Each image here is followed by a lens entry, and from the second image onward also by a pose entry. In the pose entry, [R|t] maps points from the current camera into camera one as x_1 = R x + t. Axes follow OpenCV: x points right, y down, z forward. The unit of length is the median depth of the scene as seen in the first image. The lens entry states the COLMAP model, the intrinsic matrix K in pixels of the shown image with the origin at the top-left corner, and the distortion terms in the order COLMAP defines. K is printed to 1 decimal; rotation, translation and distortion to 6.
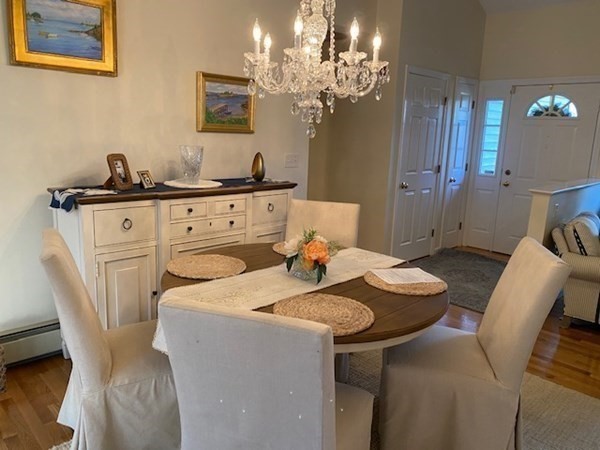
lens RADIAL K [[460.5, 0, 299.4], [0, 460.5, 224.5], [0, 0, 1]] dist [-0.004411, -0.001046]
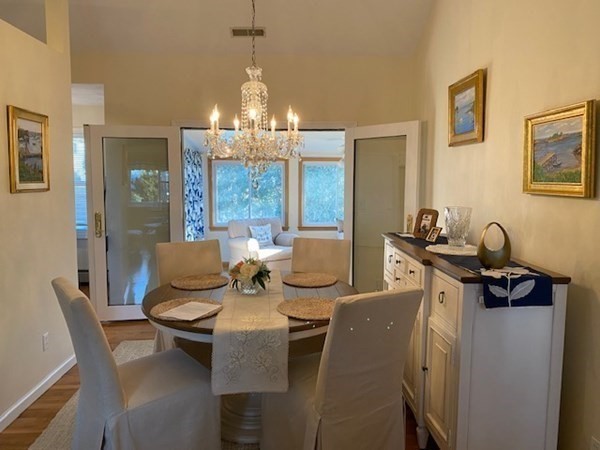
lens RADIAL K [[460.5, 0, 300.3], [0, 460.5, 223.6], [0, 0, 1]] dist [-0.004411, -0.001046]
pose [[-0.644807, 0.044647, -0.763040, 0.576864], [-0.167238, 0.965863, 0.197839, -0.233494], [0.745825, 0.255178, -0.615329, 1.160956]]
